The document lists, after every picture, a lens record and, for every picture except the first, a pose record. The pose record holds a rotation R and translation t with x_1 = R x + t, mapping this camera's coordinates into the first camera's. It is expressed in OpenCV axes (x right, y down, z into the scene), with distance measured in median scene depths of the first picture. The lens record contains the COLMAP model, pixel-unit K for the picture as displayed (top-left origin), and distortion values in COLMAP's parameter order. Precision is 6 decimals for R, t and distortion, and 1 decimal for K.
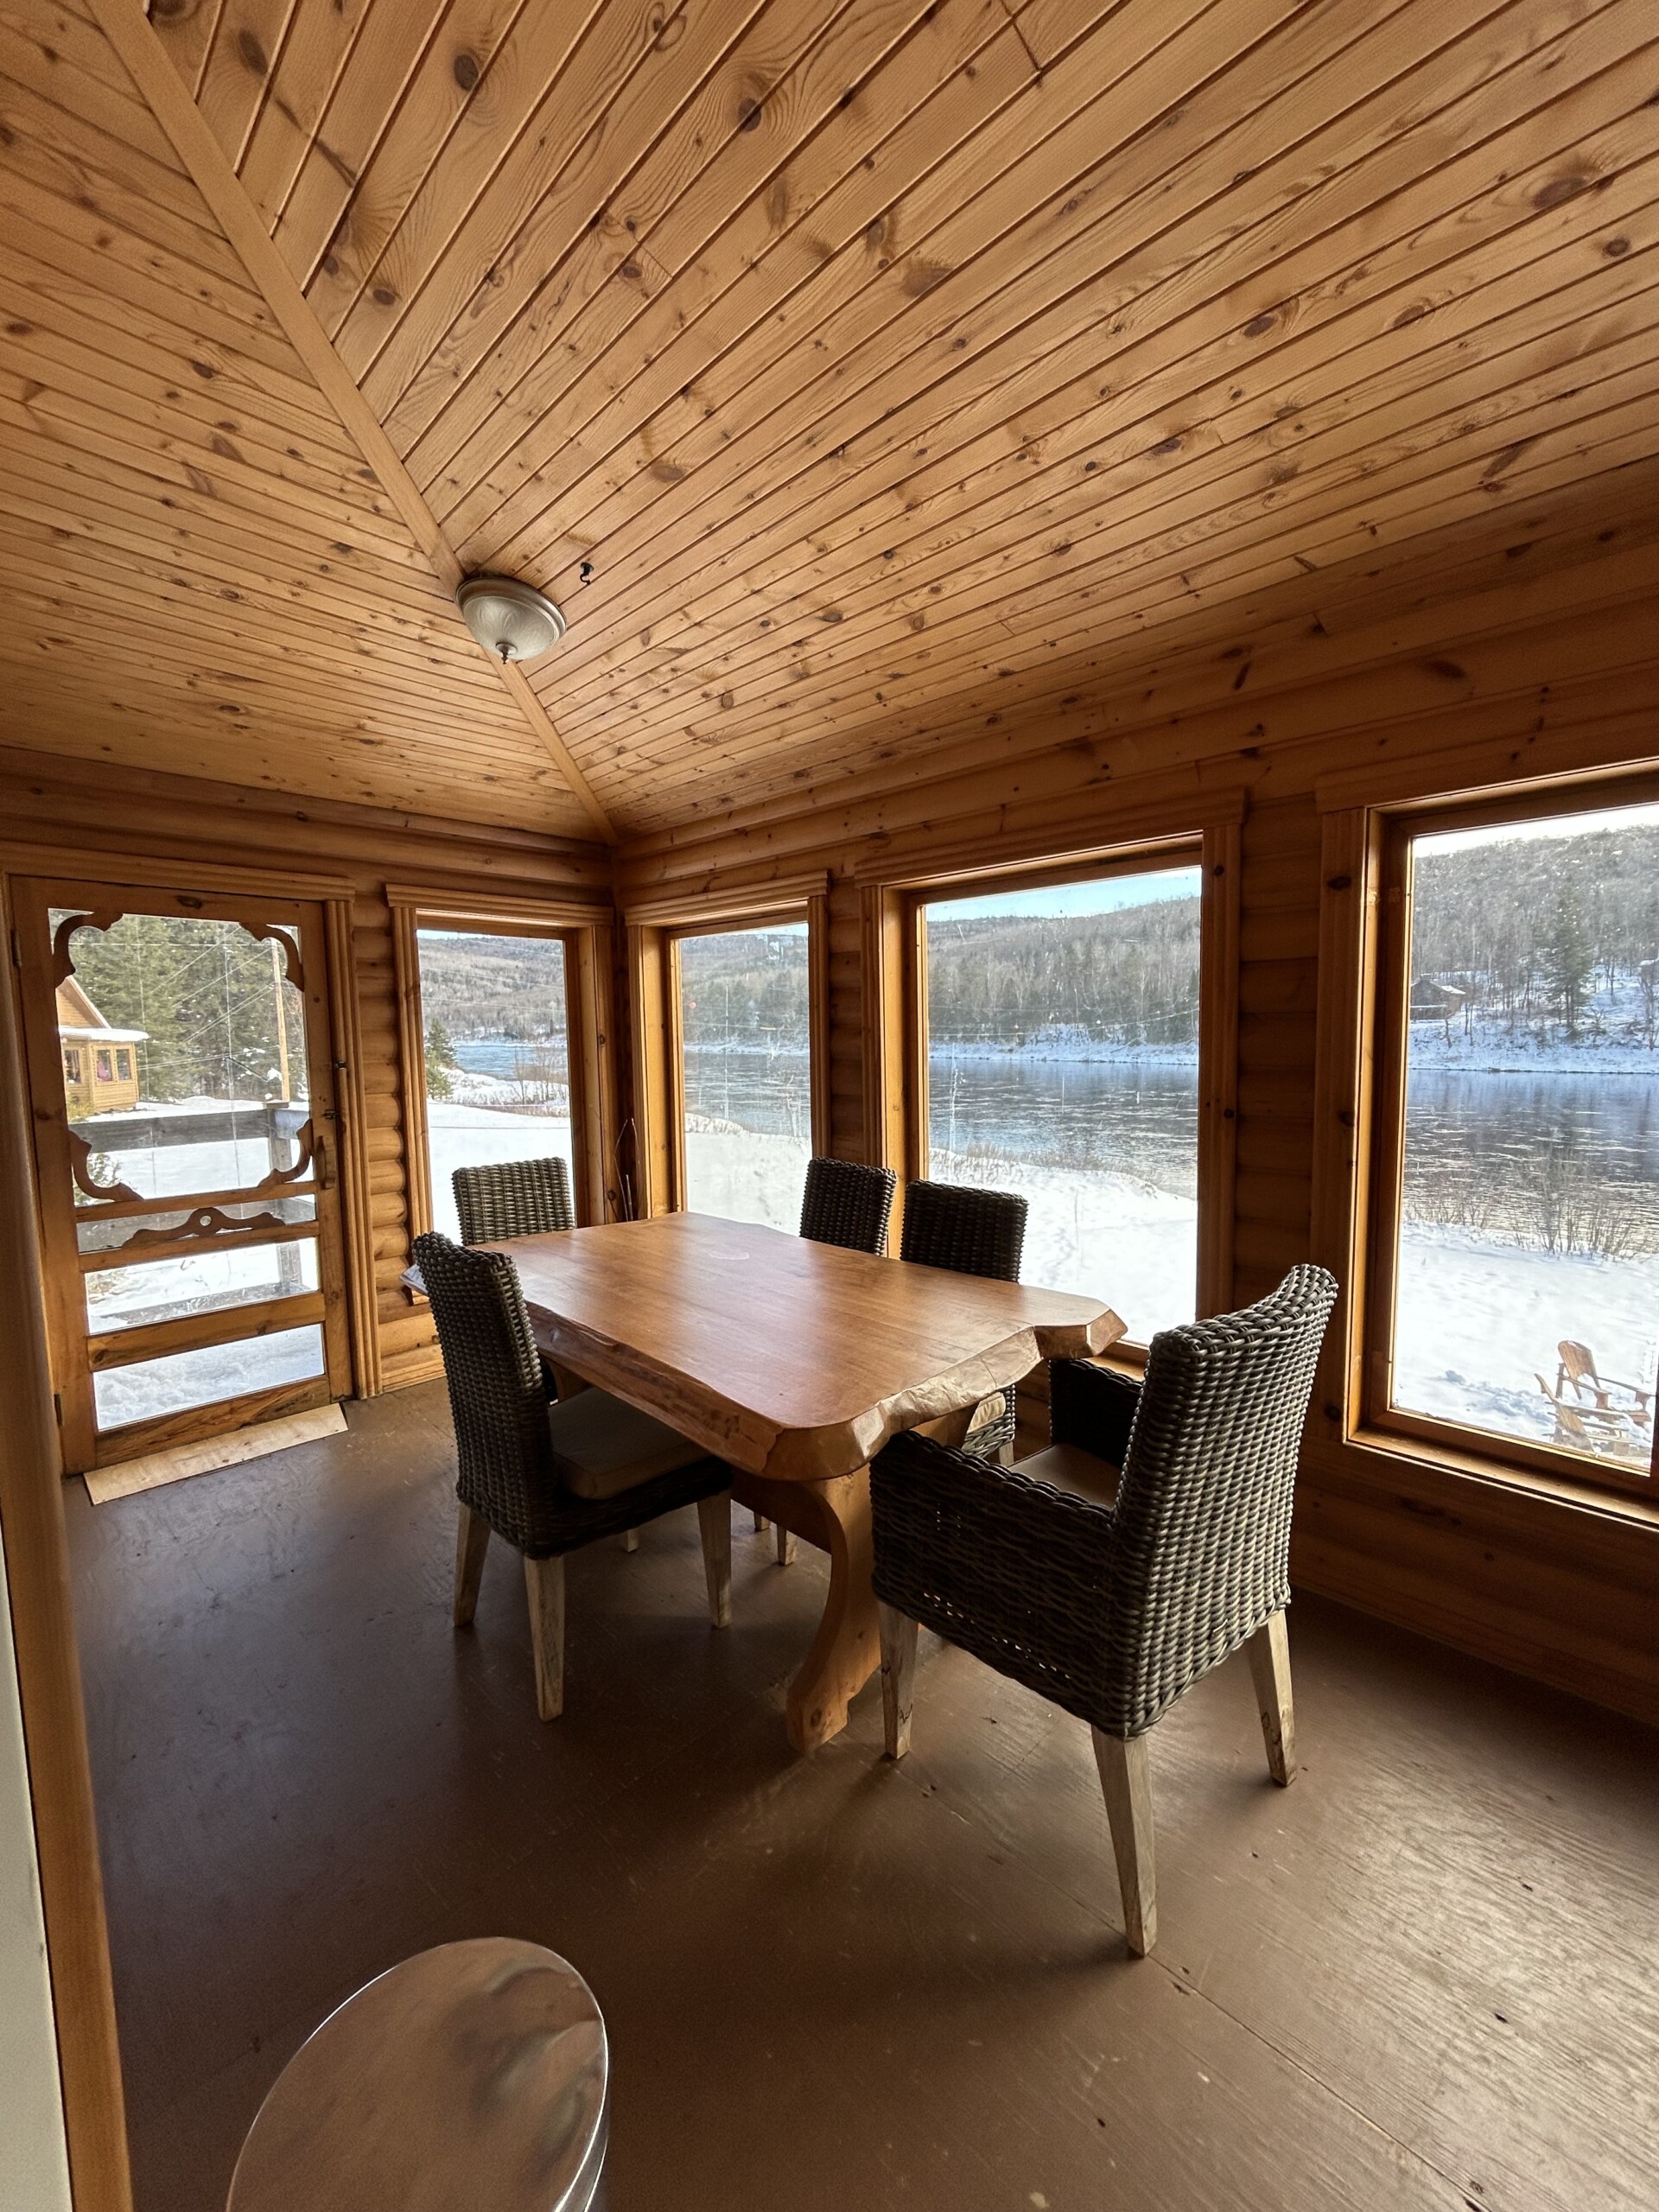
lens RADIAL K [[903.0, 0, 830.3], [0, 903.0, 1102.6], [0, 0, 1]] dist [0.001855, 0.000315]
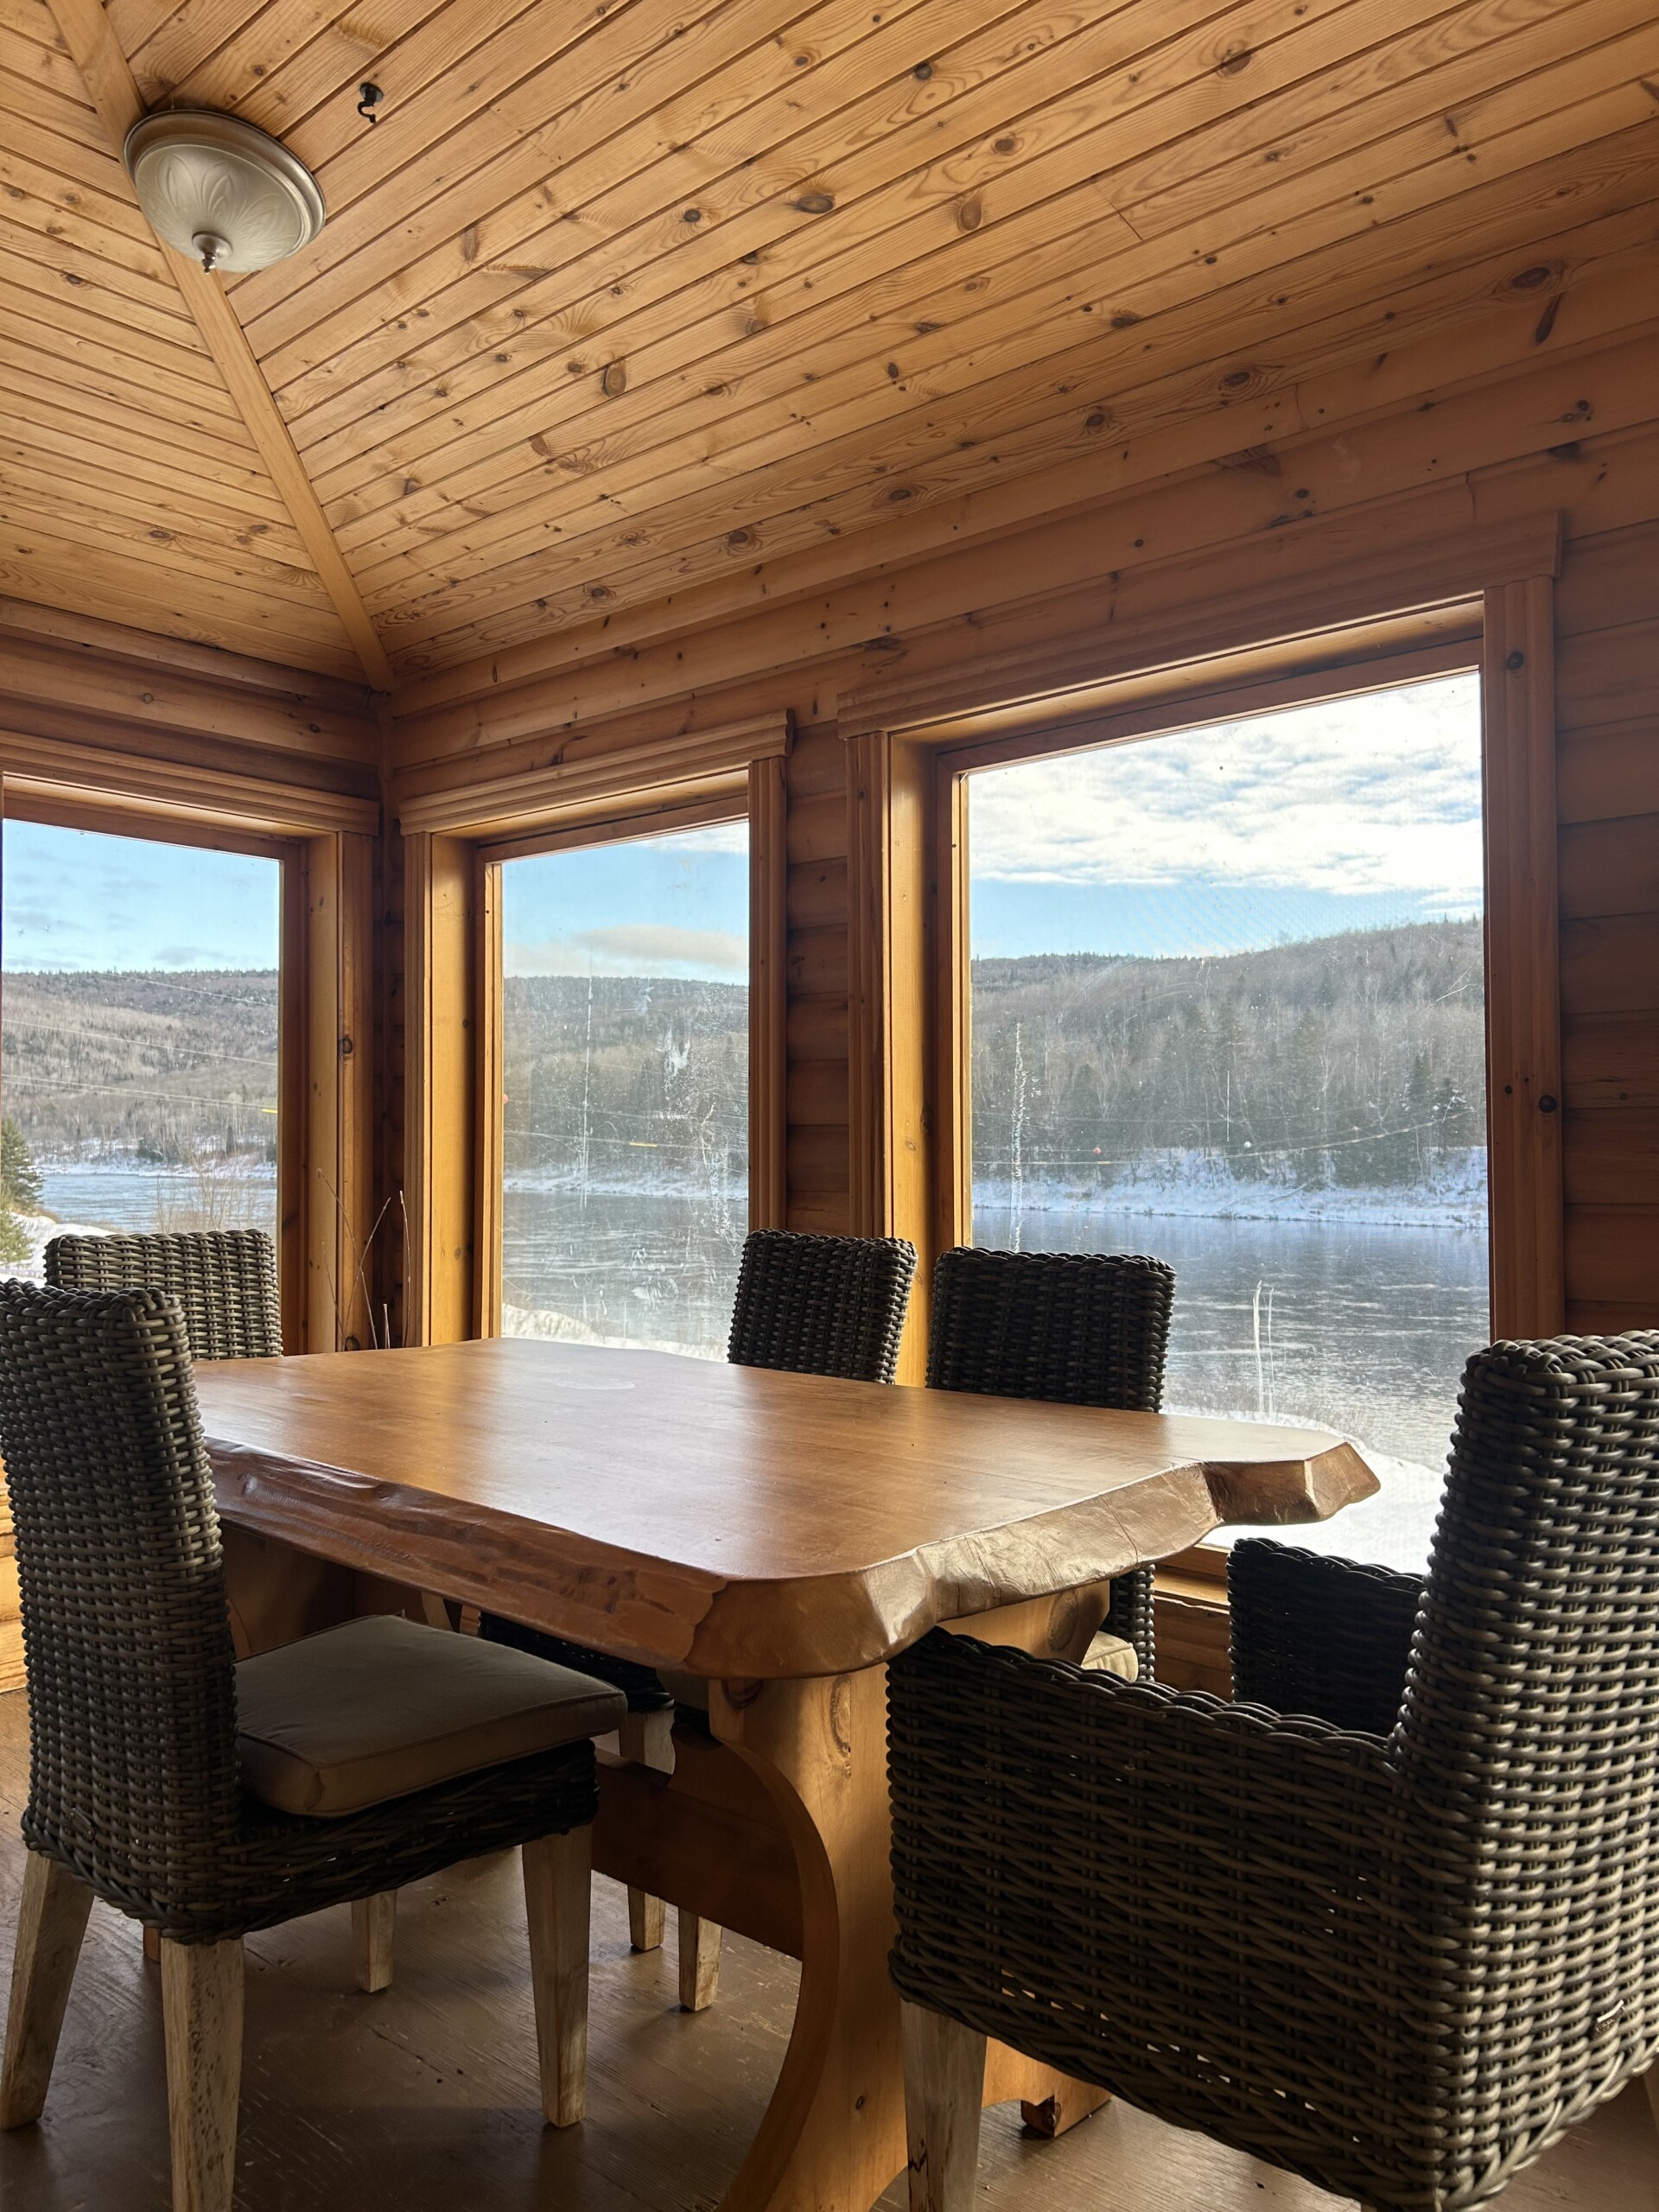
lens RADIAL K [[1670.9, 0, 832.3], [0, 1670.9, 1102.1], [0, 0, 1]] dist [0.049456, -0.052568]
pose [[0.998848, 0.016628, 0.045010, -0.021081], [-0.011485, 0.993619, -0.112202, 0.106550], [-0.046589, 0.111556, 0.992665, 0.029157]]
